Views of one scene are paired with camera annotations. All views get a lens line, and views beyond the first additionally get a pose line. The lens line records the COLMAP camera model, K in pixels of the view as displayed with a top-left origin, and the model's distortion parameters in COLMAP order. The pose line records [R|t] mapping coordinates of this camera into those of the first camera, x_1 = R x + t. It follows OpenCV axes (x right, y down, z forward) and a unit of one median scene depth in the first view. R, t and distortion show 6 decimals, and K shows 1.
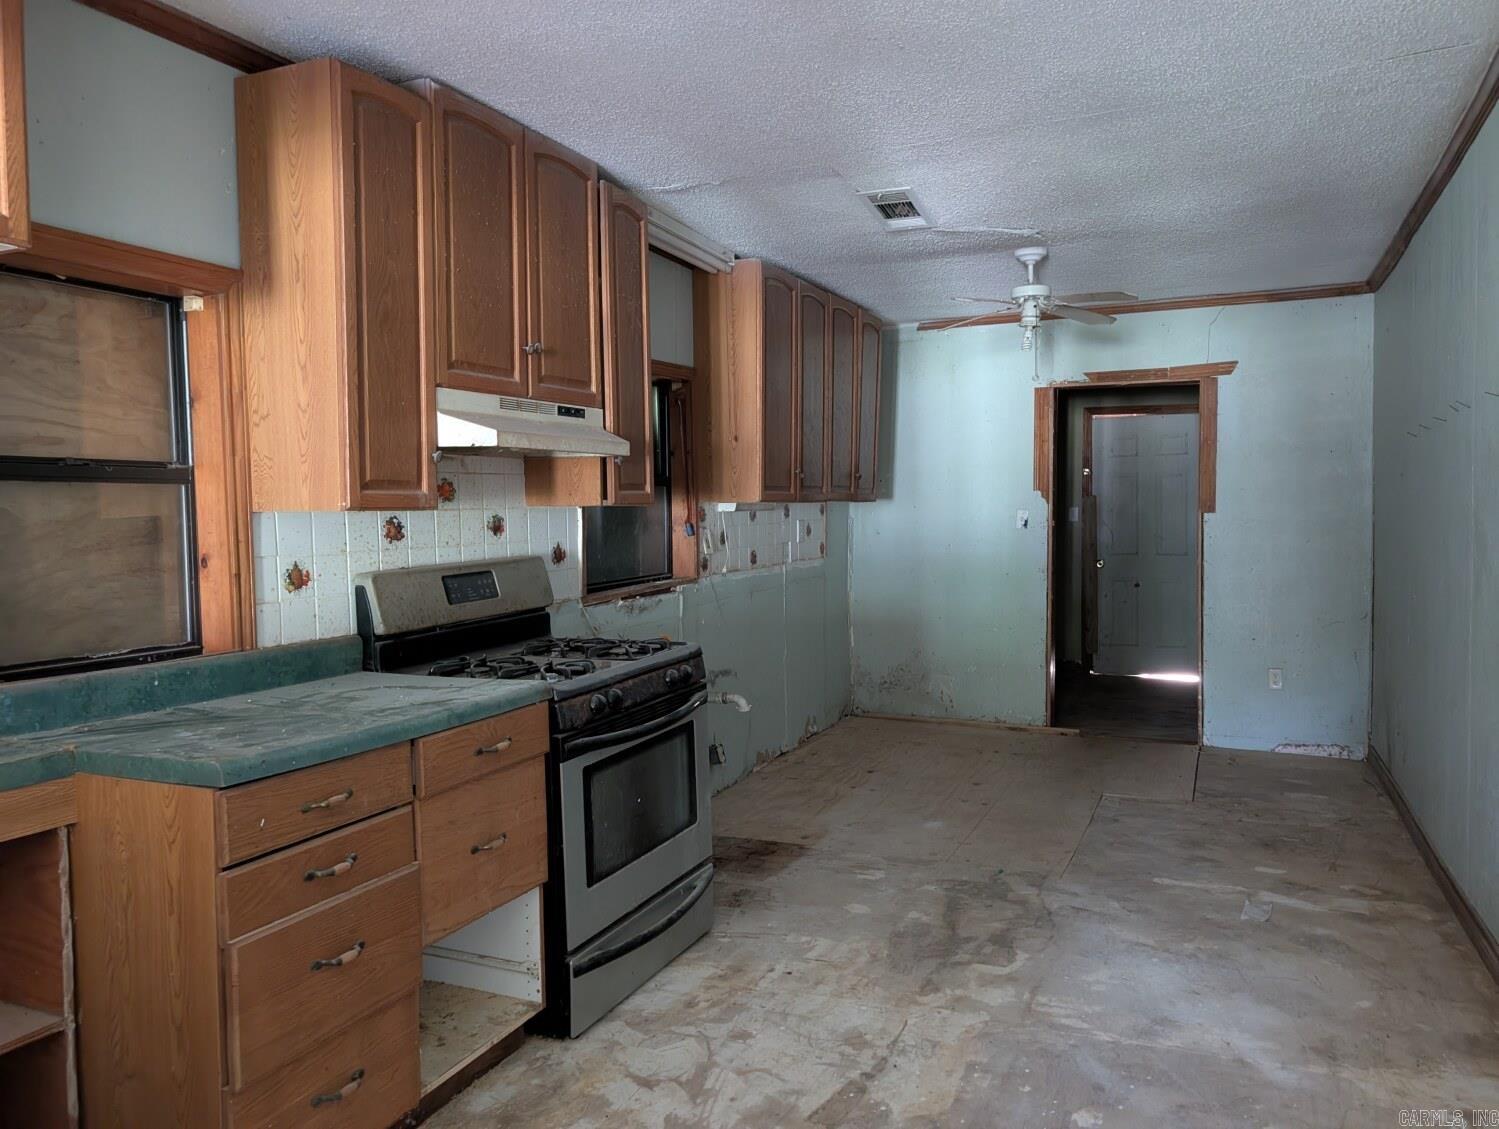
lens RADIAL K [[1071.4, 0, 749.5], [0, 1071.4, 564.5], [0, 0, 1]] dist [-0.031506, -0.001488]
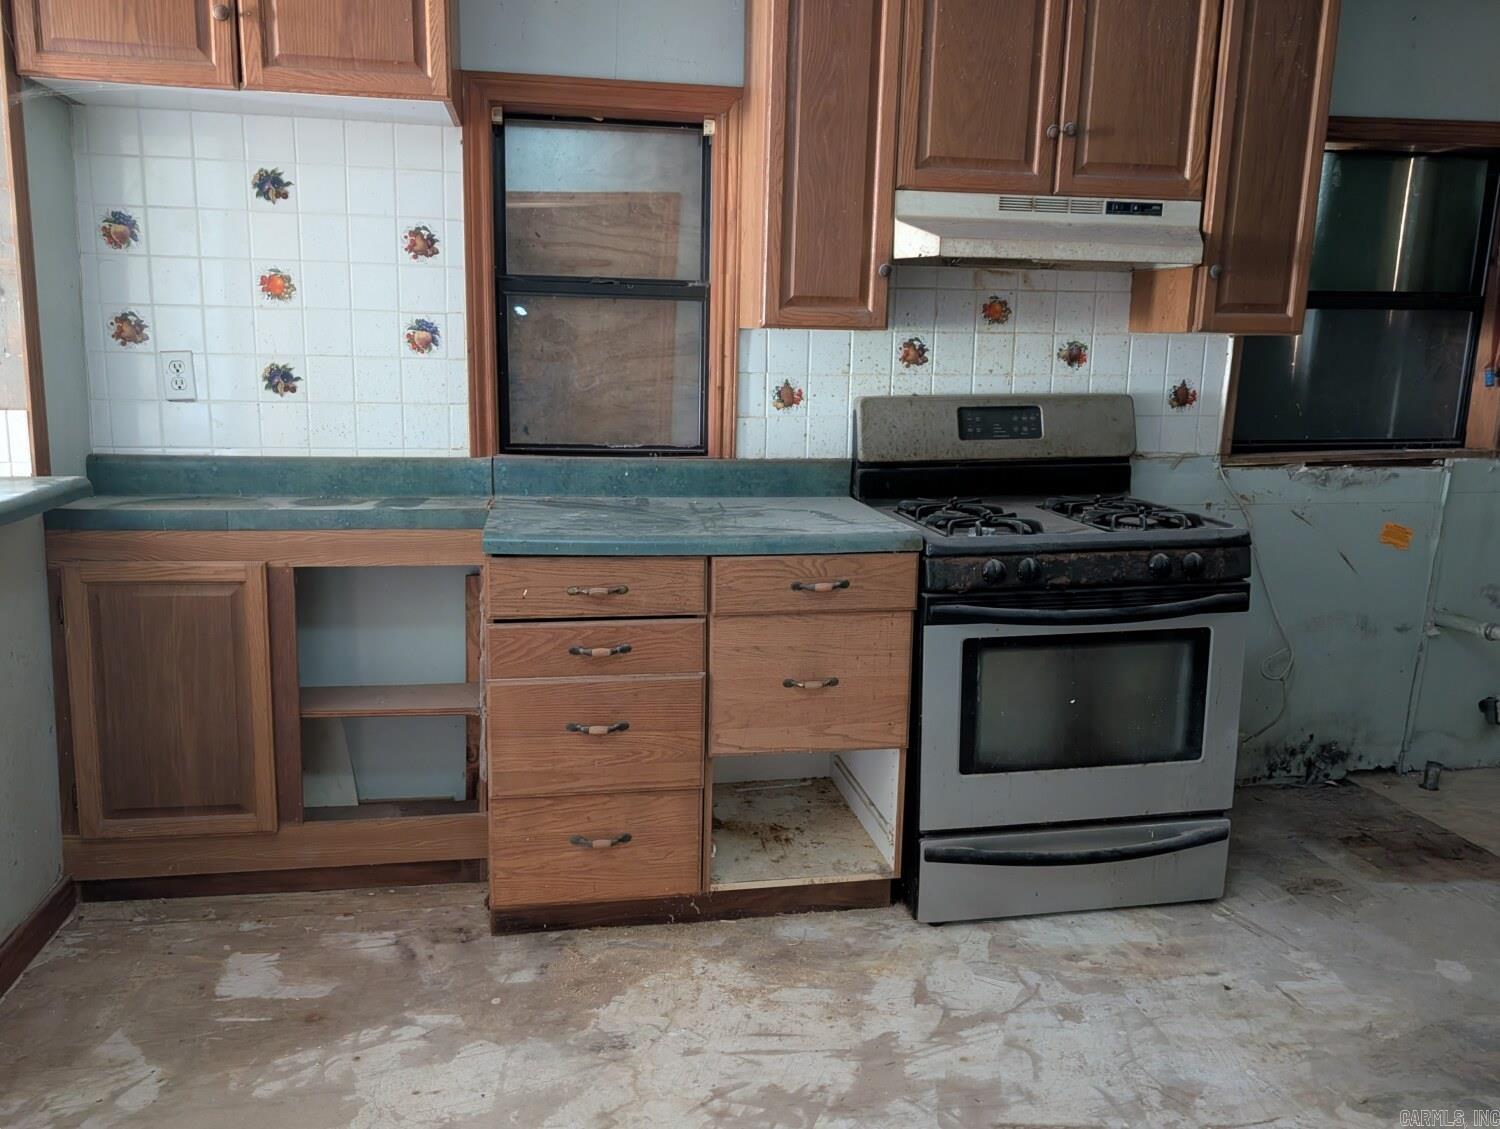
lens RADIAL K [[1120.9, 0, 747.8], [0, 1120.9, 591.9], [0, 0, 1]] dist [0.026320, -0.077146]
pose [[0.558717, 0.204771, -0.803682, 0.451798], [-0.068710, 0.977138, 0.201199, -0.016973], [0.826507, -0.057193, 0.560013, 0.336712]]
